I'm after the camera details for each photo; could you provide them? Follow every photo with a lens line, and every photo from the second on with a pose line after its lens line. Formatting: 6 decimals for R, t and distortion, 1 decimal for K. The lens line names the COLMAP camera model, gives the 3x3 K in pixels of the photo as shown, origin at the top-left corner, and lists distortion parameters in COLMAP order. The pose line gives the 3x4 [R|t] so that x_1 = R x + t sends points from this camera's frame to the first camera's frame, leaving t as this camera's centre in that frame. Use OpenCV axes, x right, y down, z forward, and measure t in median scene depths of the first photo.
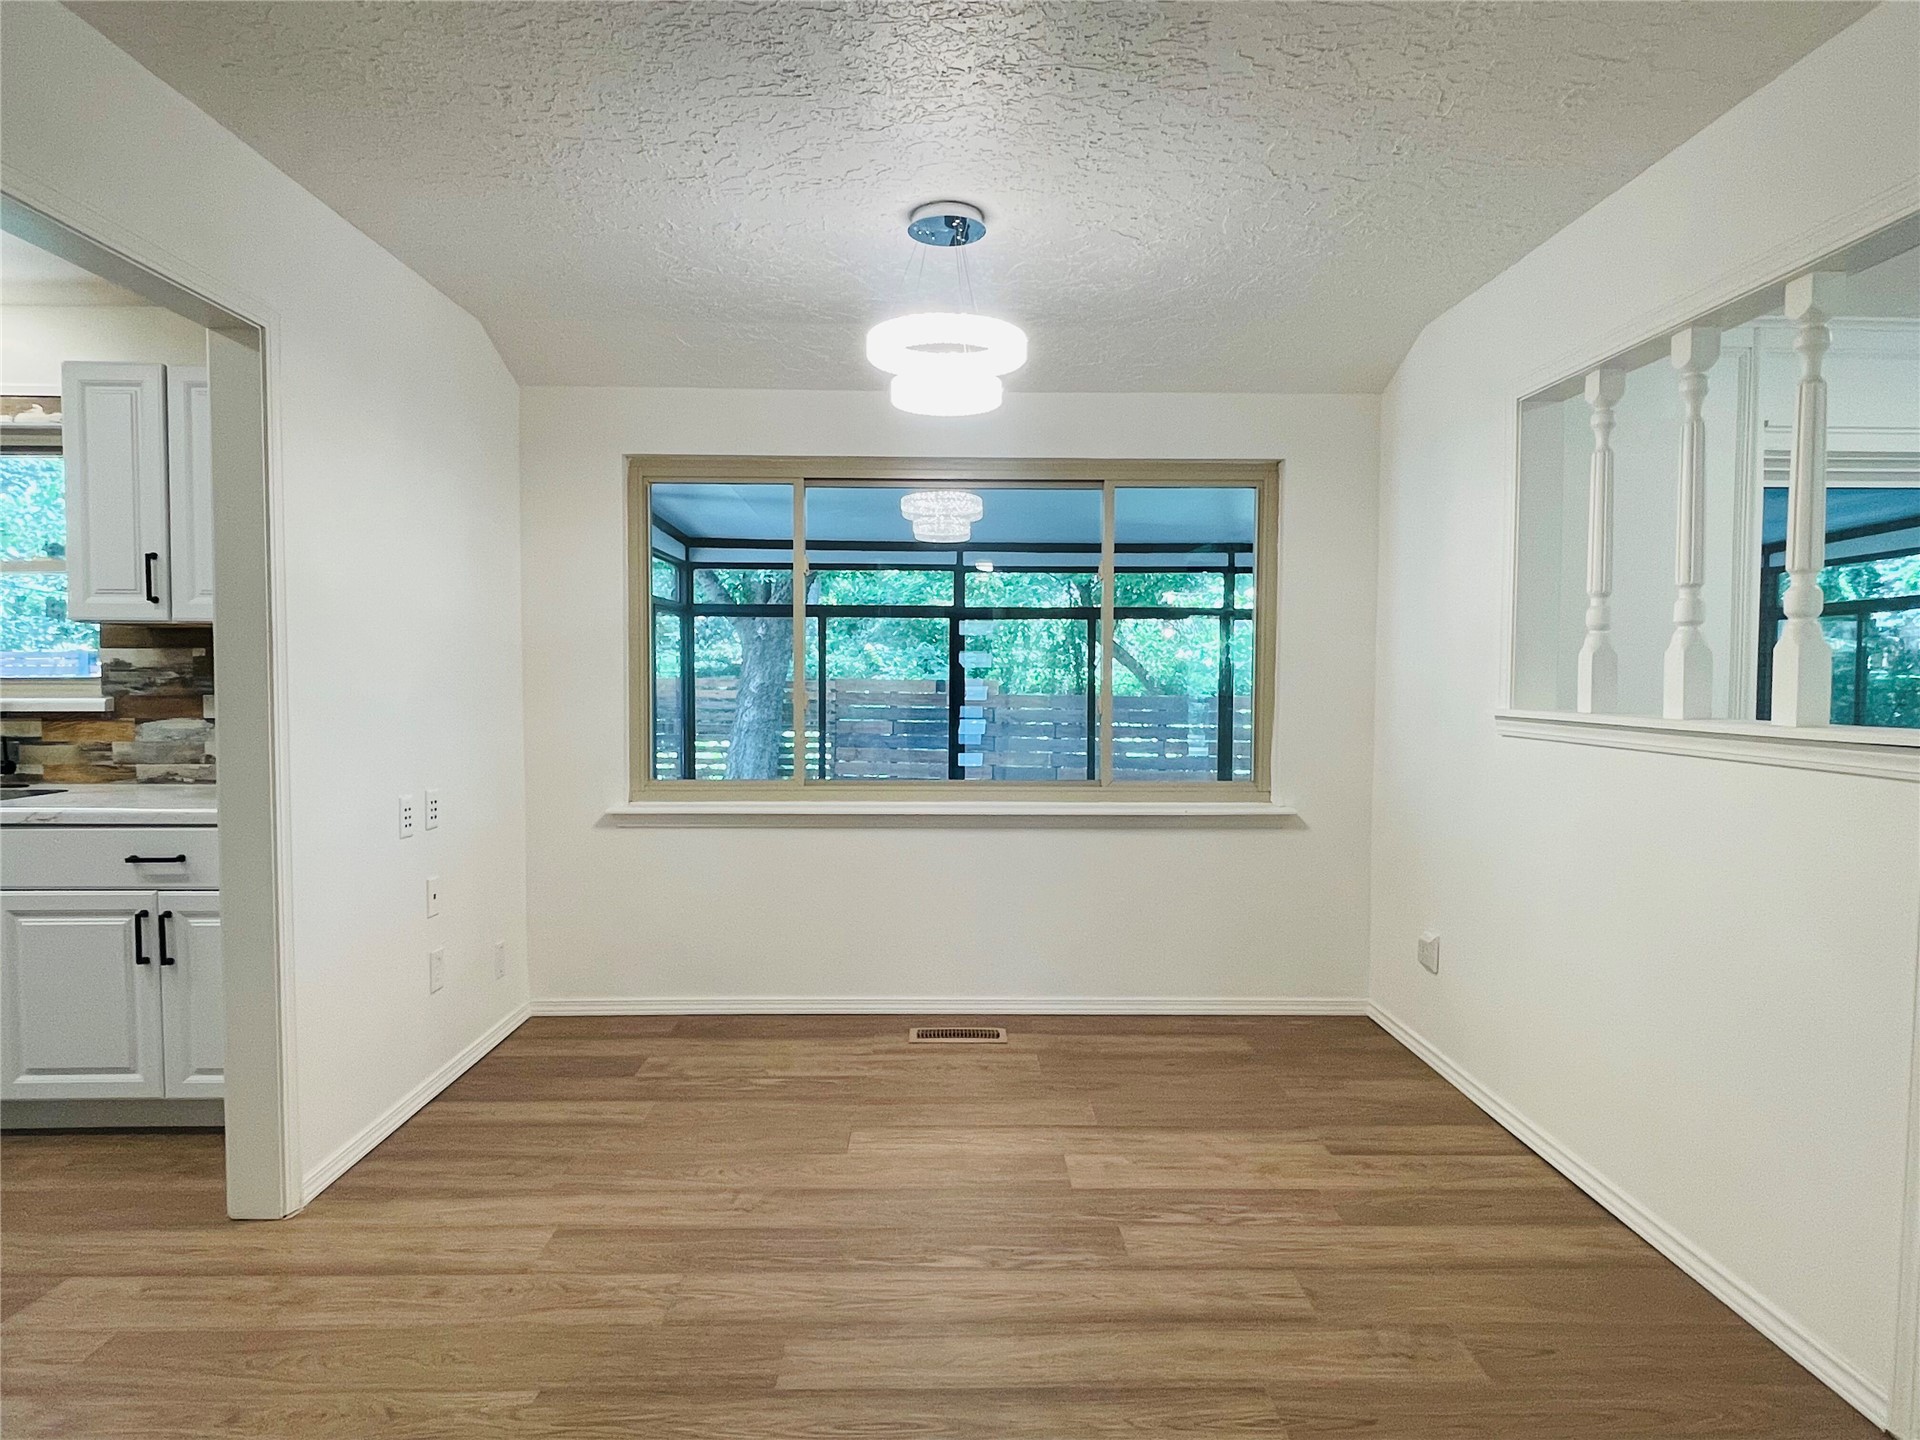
lens RADIAL K [[1109.2, 0, 958.8], [0, 1109.2, 722.1], [0, 0, 1]] dist [-0.001555, -0.000159]
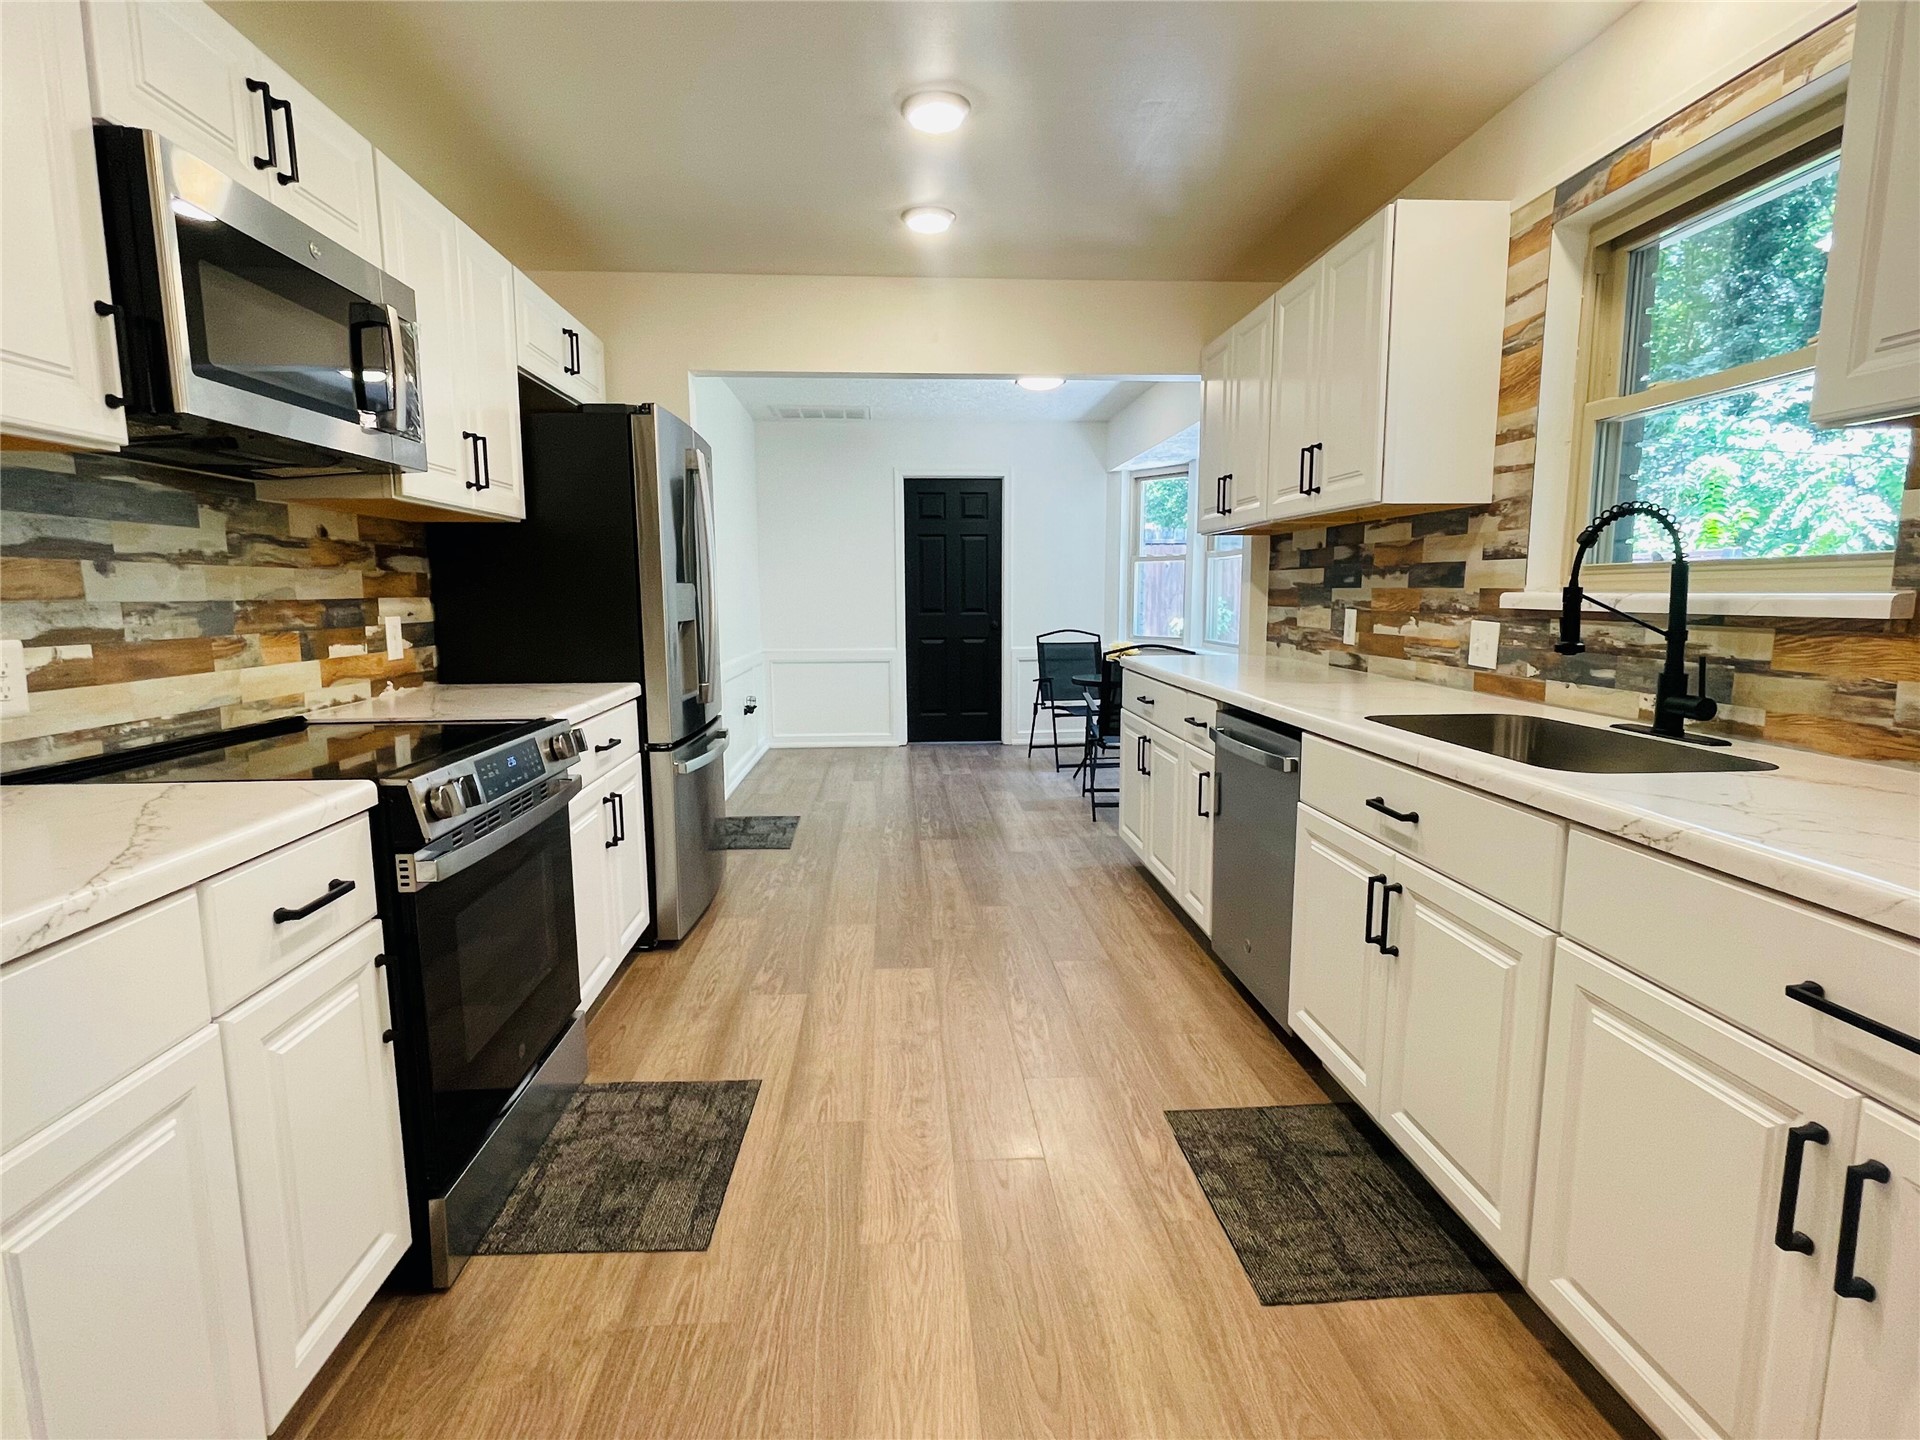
lens RADIAL K [[954.9, 0, 956.3], [0, 954.9, 722.1], [0, 0, 1]] dist [-0.020077, 0.011288]
pose [[0.047487, 0.133790, -0.989871, -0.362559], [-0.040440, 0.990434, 0.131926, -0.002949], [0.998053, 0.033766, 0.052444, 0.558695]]
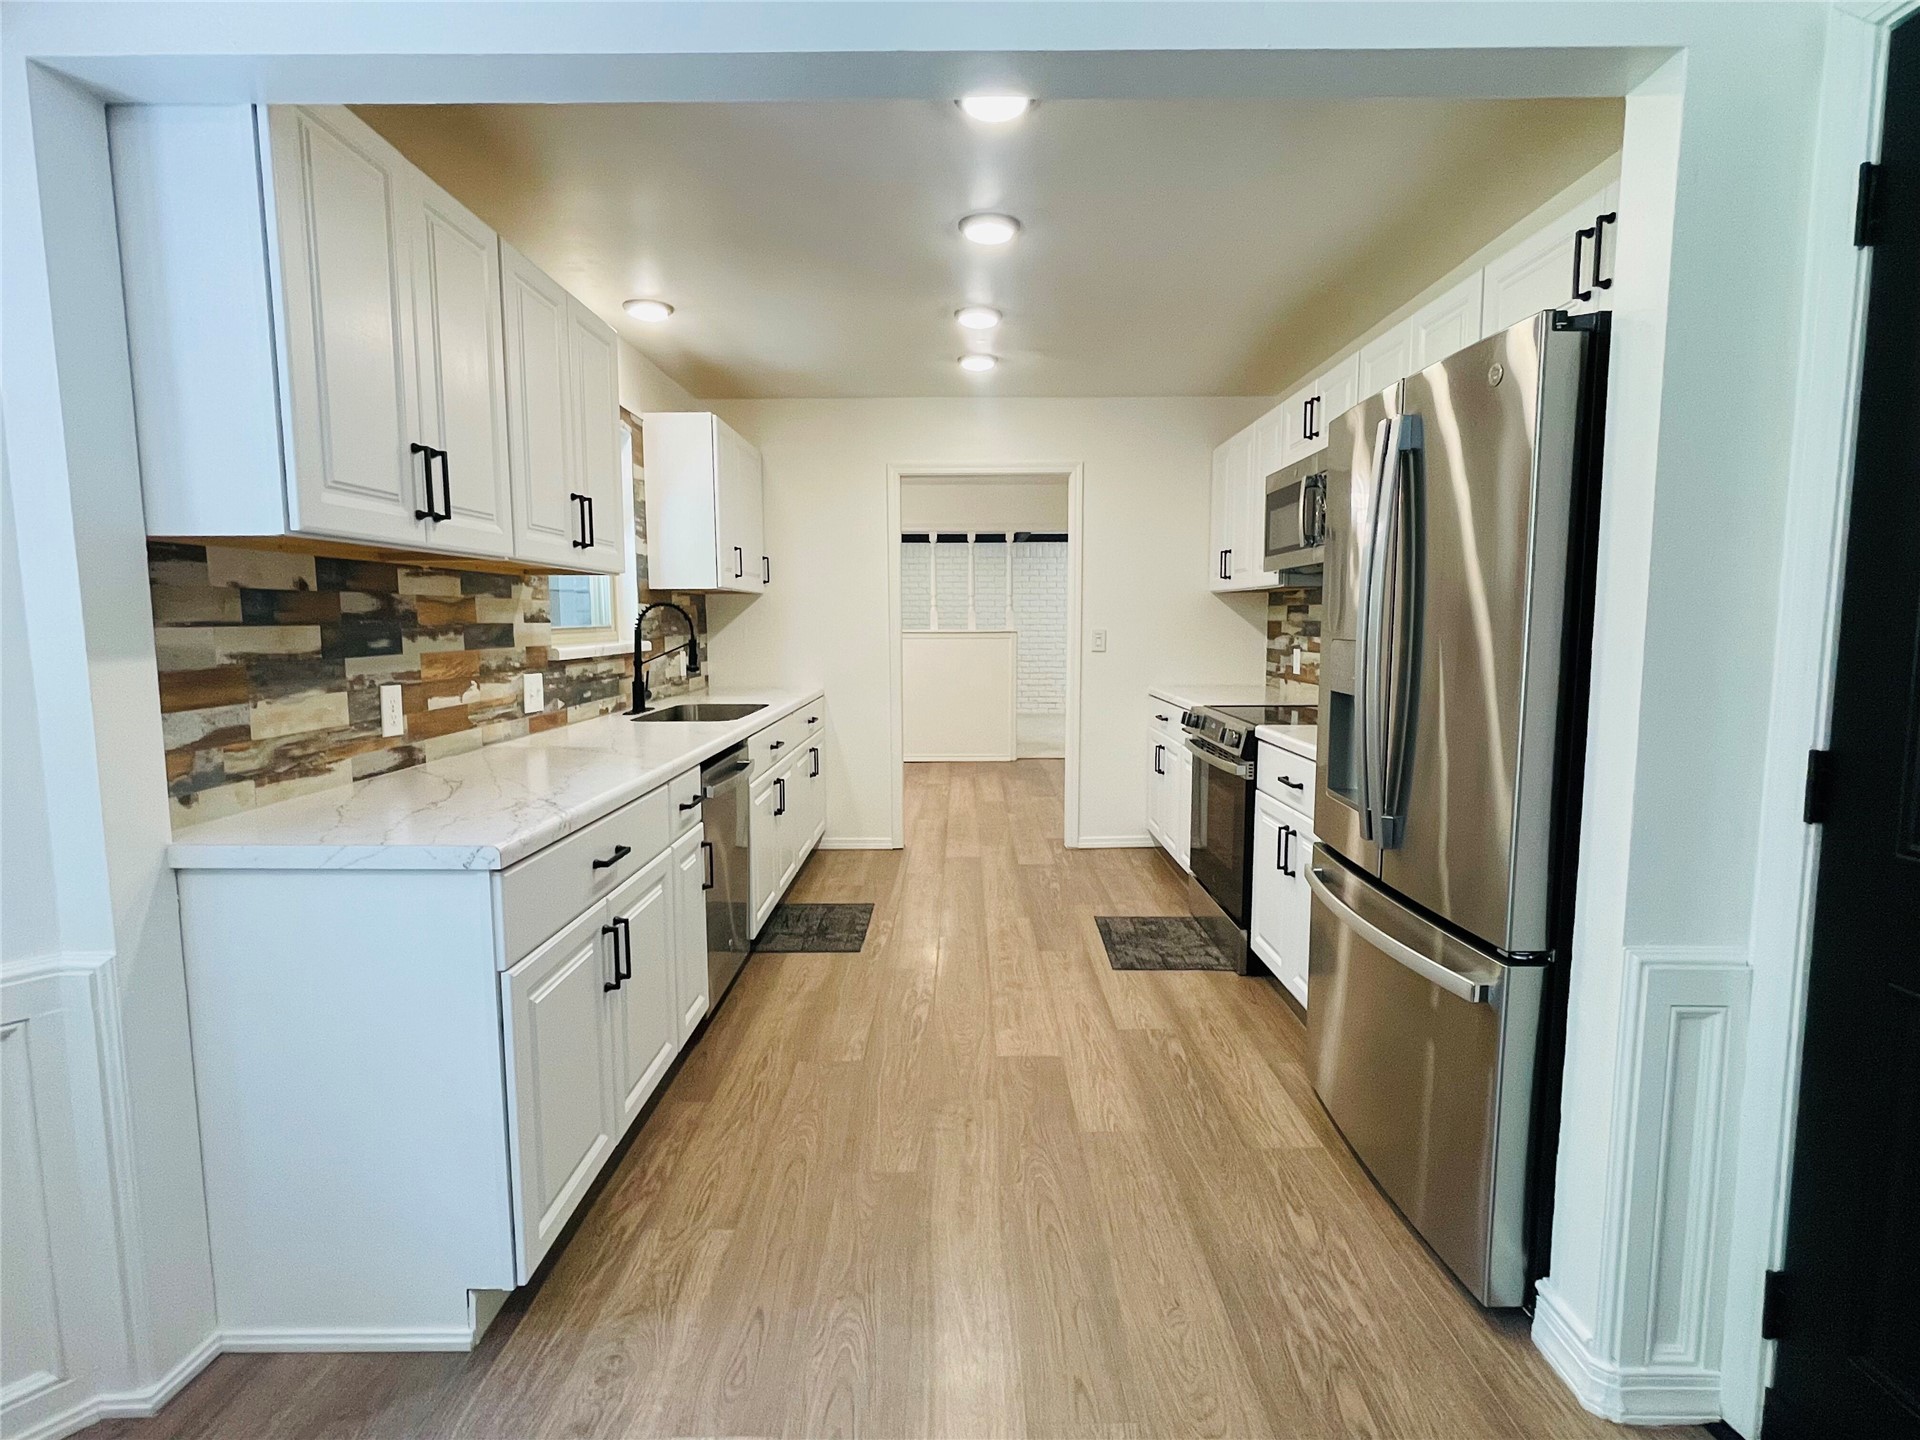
lens RADIAL K [[952.9, 0, 954.5], [0, 952.9, 717.5], [0, 0, 1]] dist [-0.001136, -0.000064]
pose [[0.023735, -0.108206, 0.993845, -1.926781], [0.049260, 0.993044, 0.106942, -0.034028], [-0.998504, 0.046419, 0.028900, 0.589285]]
